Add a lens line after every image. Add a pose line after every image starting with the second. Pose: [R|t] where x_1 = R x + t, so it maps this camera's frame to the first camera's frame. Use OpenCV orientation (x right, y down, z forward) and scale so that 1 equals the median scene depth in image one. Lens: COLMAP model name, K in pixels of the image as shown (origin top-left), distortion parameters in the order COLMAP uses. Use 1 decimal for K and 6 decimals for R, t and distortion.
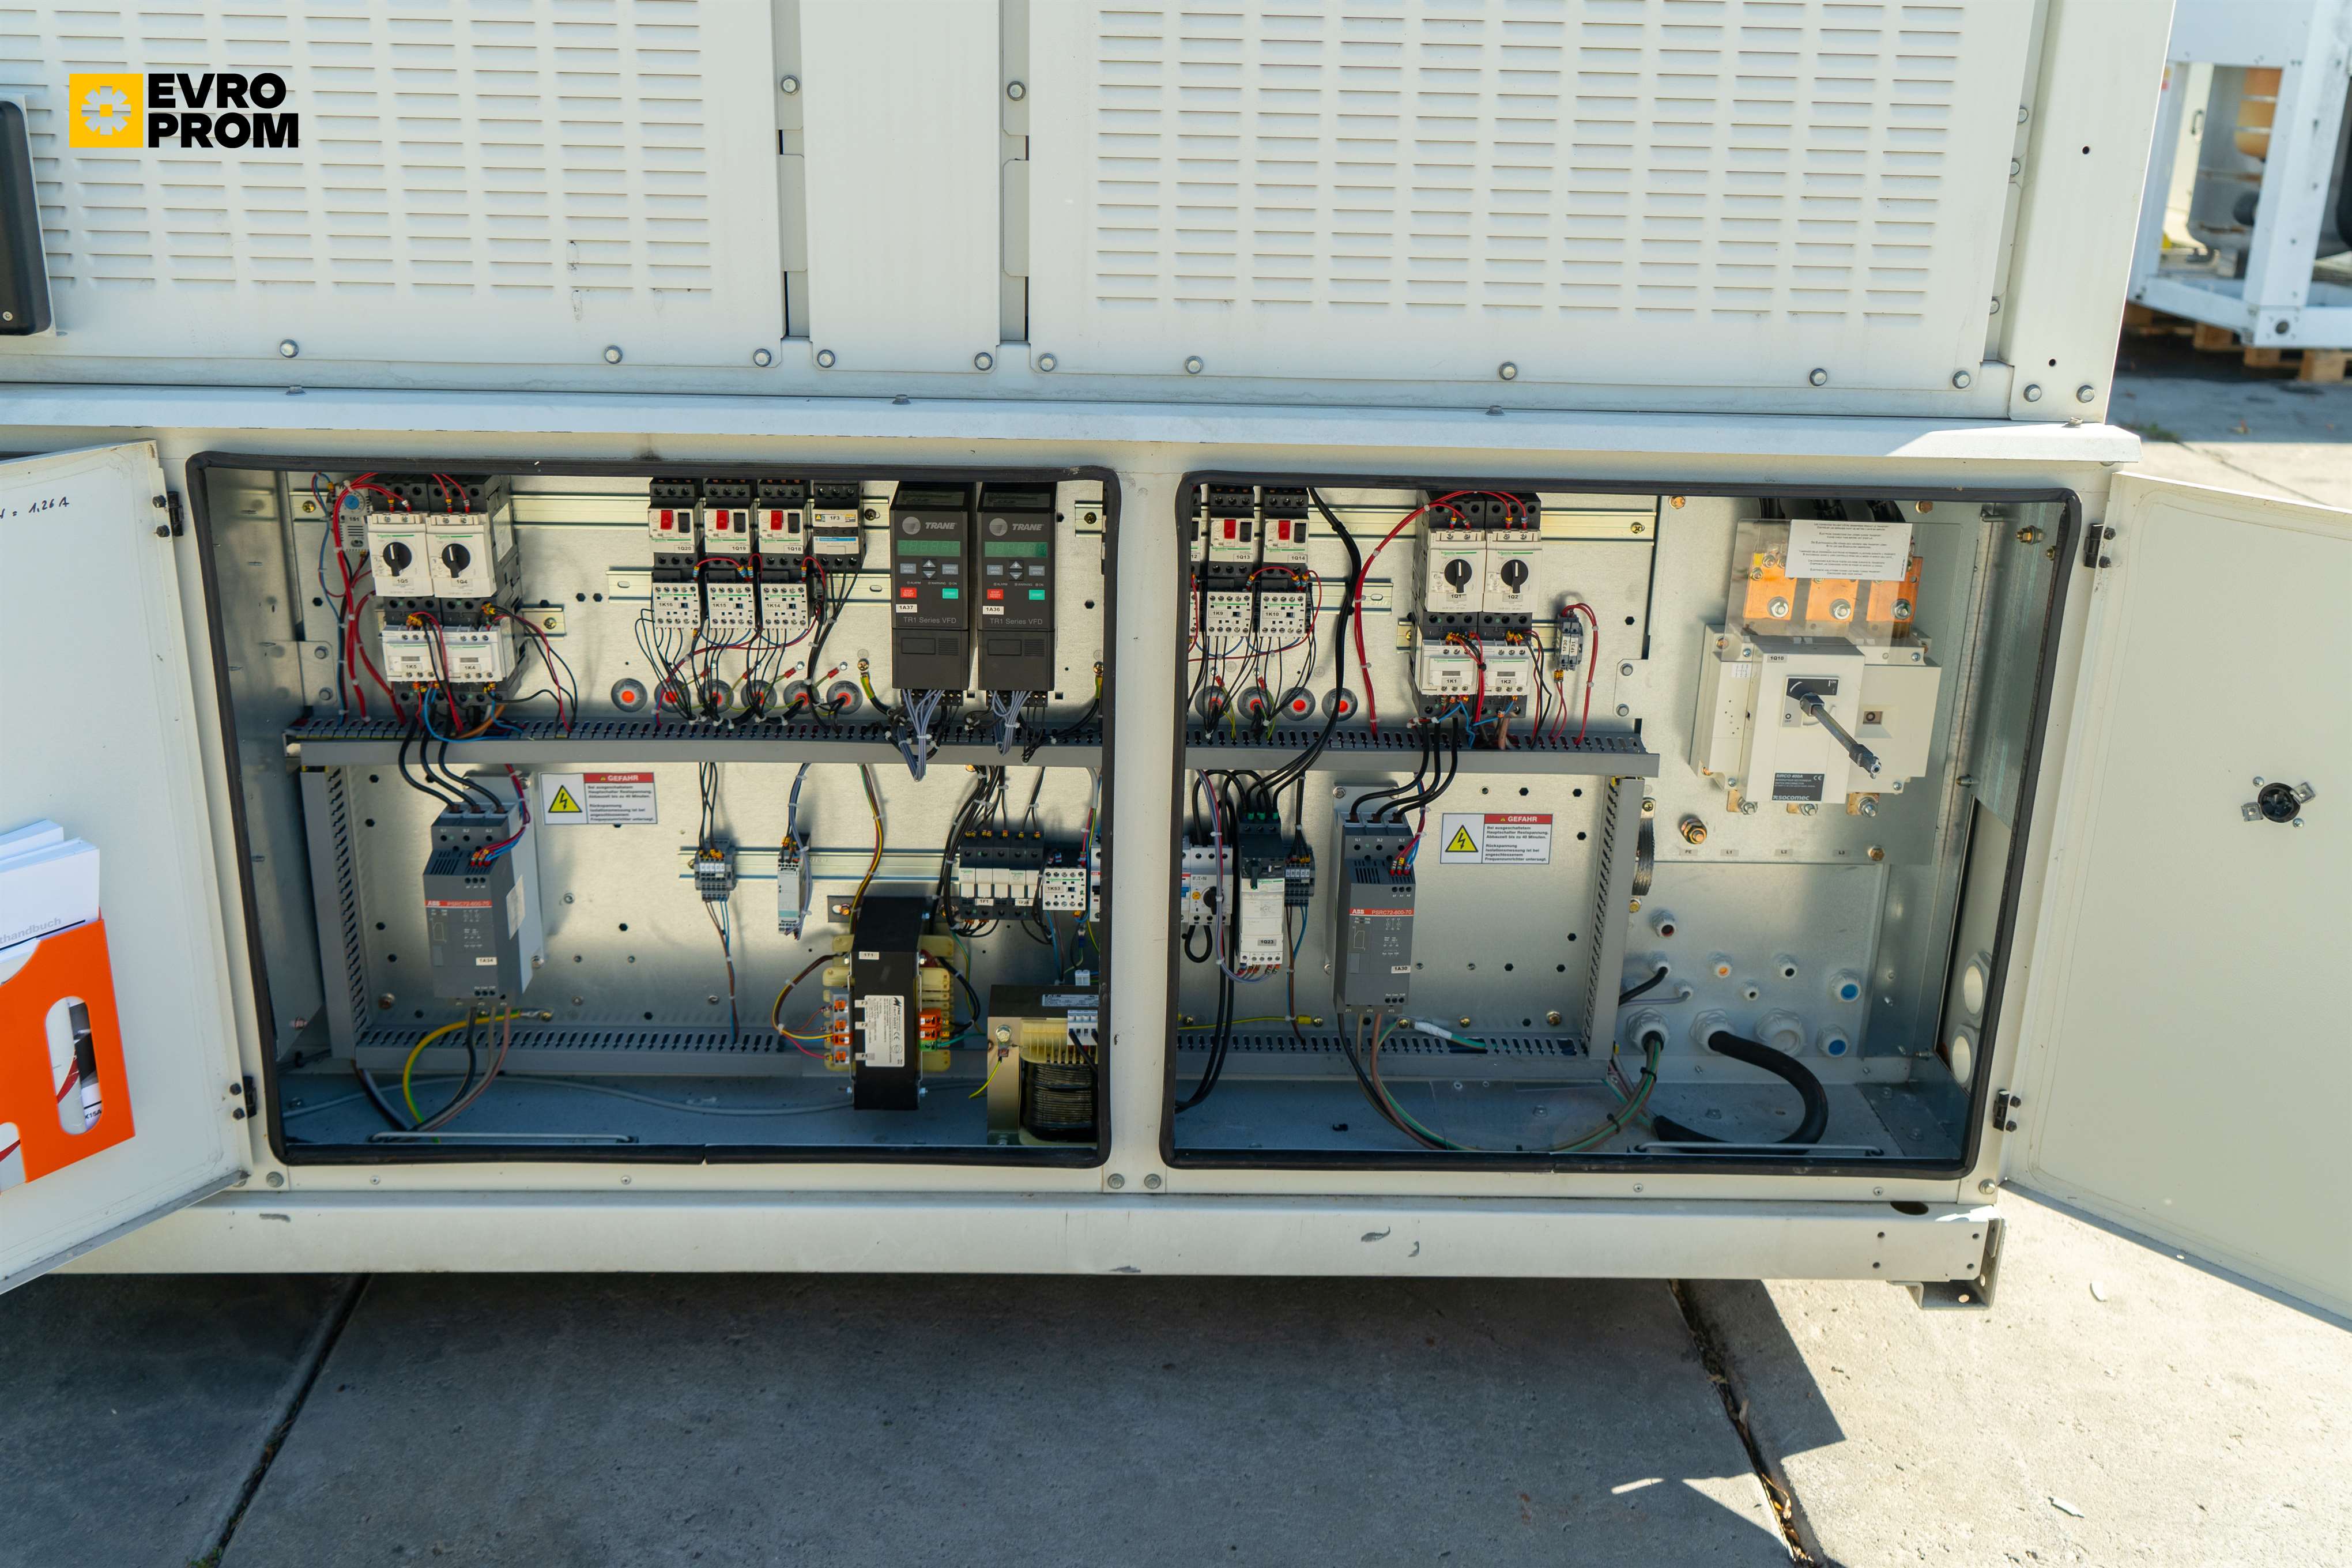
lens RADIAL K [[2208.0, 0, 1177.6], [0, 2208.0, 765.6], [0, 0, 1]] dist [-0.009234, 0.021505]
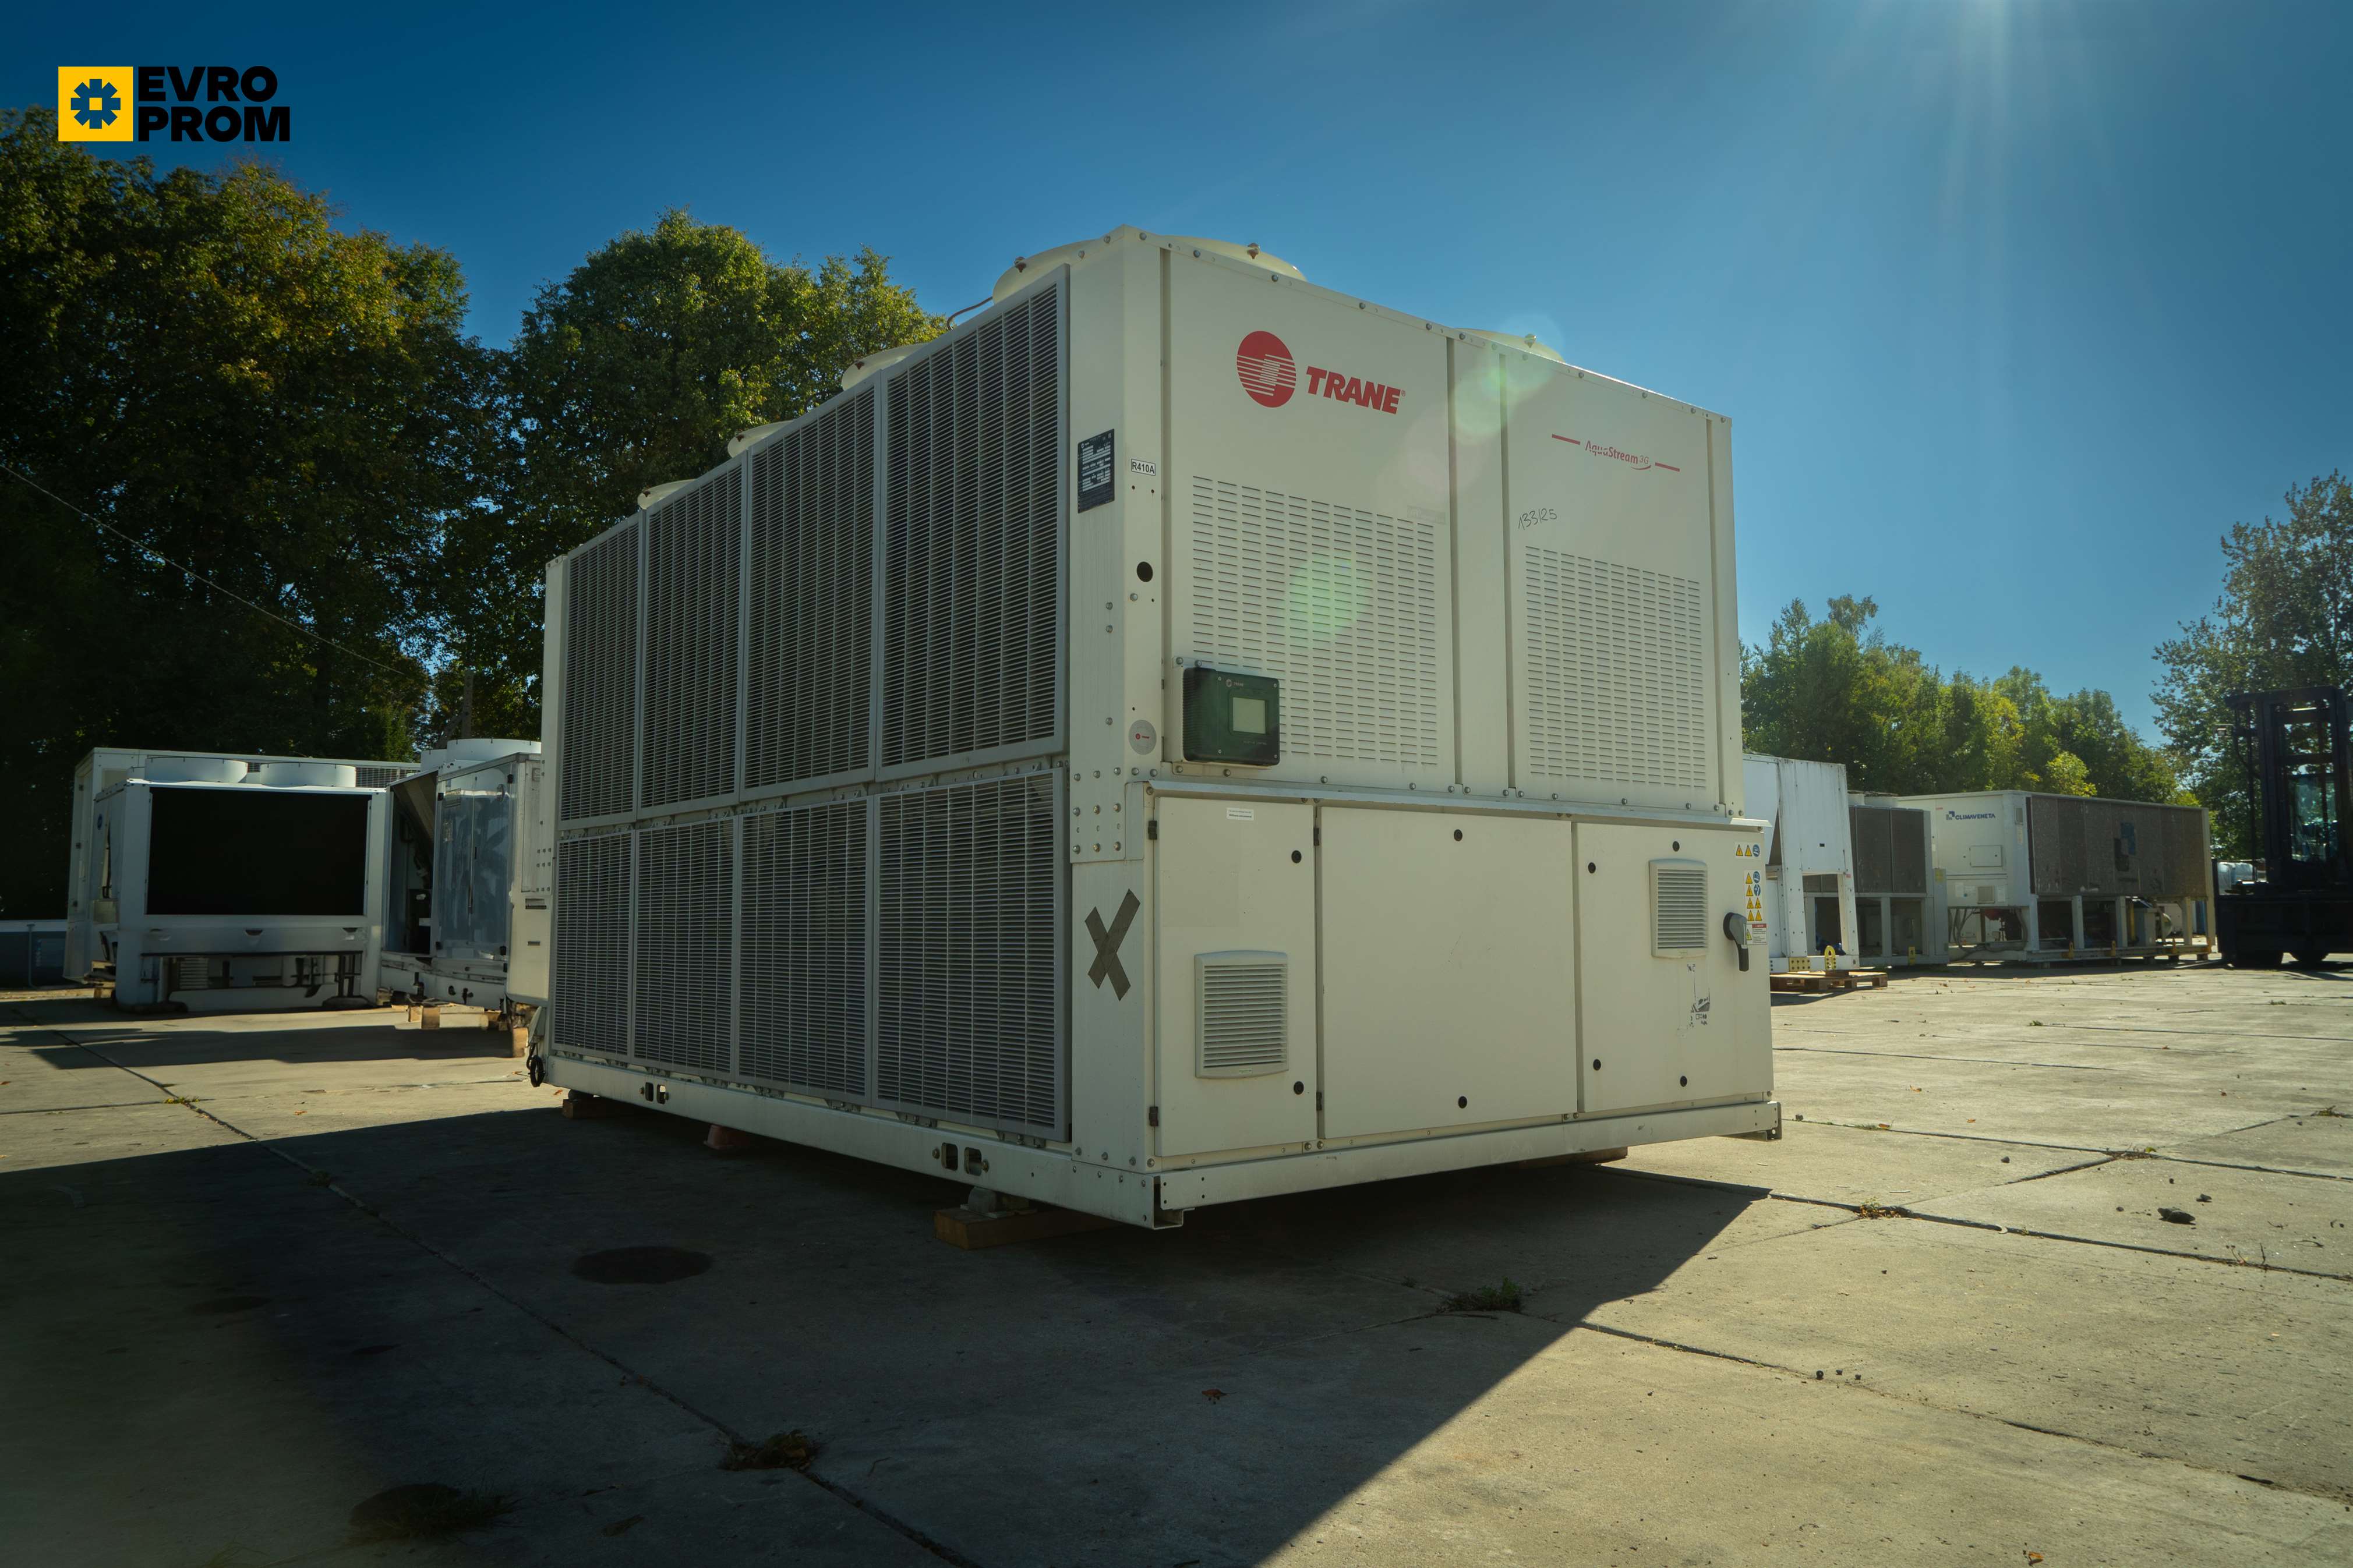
lens RADIAL K [[1622.4, 0, 1176.5], [0, 1622.4, 784.0], [0, 0, 1]] dist [-0.007995, -0.000372]
pose [[0.819057, 0.024862, 0.573173, -1.589561], [0.209133, 0.917380, -0.338640, 0.409076], [-0.534237, 0.397235, 0.746187, -0.304694]]
